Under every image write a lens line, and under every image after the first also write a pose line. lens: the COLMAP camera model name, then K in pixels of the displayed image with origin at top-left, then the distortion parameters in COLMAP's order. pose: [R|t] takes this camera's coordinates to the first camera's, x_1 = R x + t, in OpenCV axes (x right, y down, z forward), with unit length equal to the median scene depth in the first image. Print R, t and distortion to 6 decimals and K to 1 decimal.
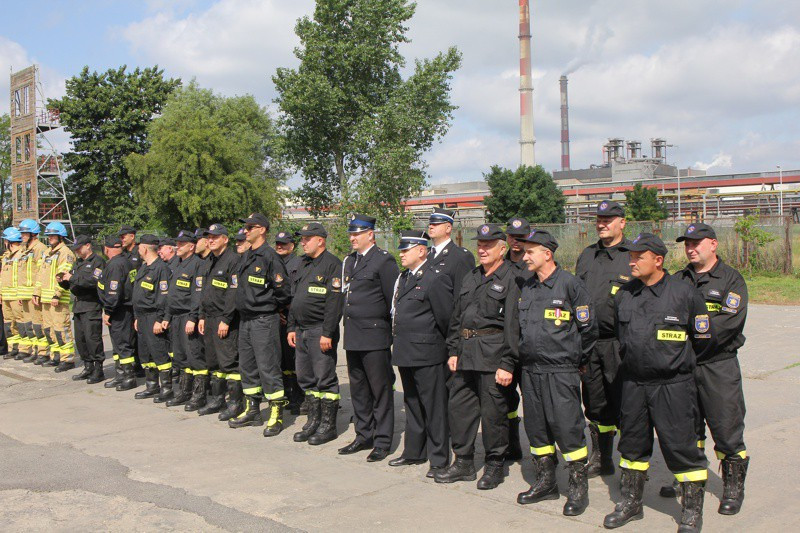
lens RADIAL K [[929.6, 0, 401.4], [0, 929.6, 264.6], [0, 0, 1]] dist [-0.084449, 0.000000]
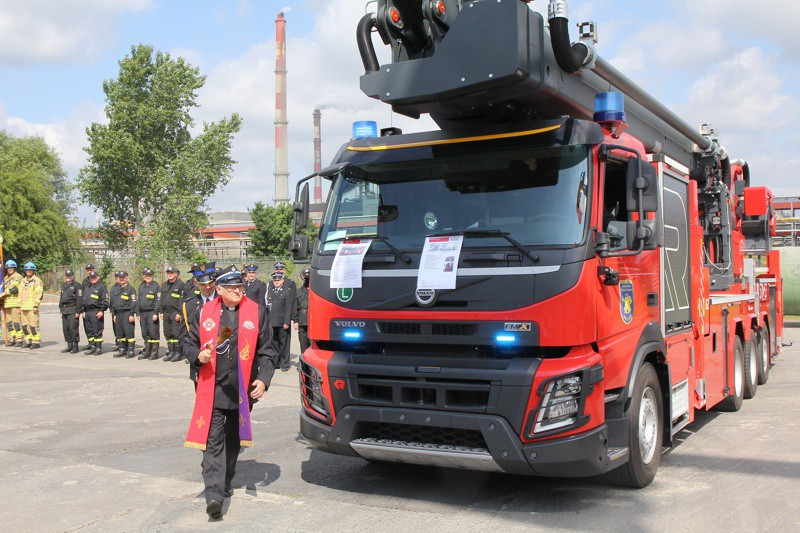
lens RADIAL K [[929.6, 0, 402.1], [0, 929.6, 265.5], [0, 0, 1]] dist [-0.084449, 0.000000]
pose [[0.964666, 0.011974, 0.263203, -0.049507], [-0.003754, 0.999490, -0.031713, 0.003342], [-0.263449, 0.029605, 0.964219, -0.222174]]
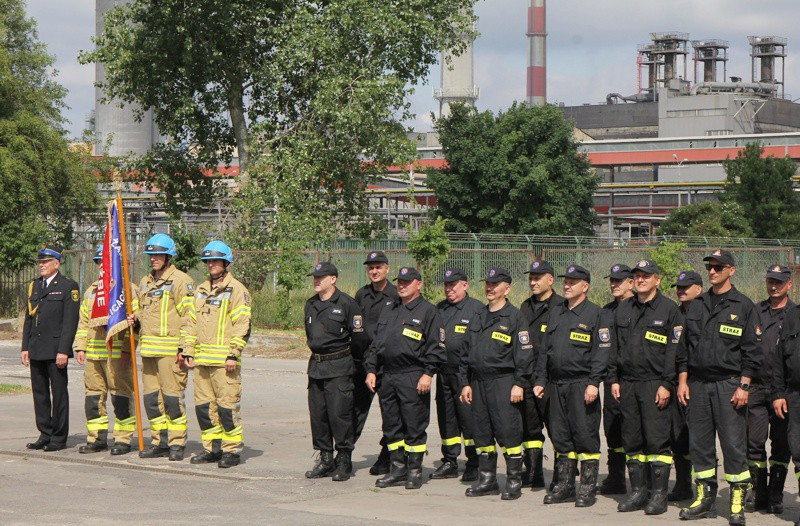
lens RADIAL K [[2265.6, 0, 391.7], [0, 2265.6, 261.0], [0, 0, 1]] dist [0.191449, 0.000000]
pose [[0.992686, 0.028635, 0.117283, -0.126343], [-0.025463, 0.999271, -0.028455, 0.003262], [-0.118012, 0.025260, 0.992691, -0.172363]]
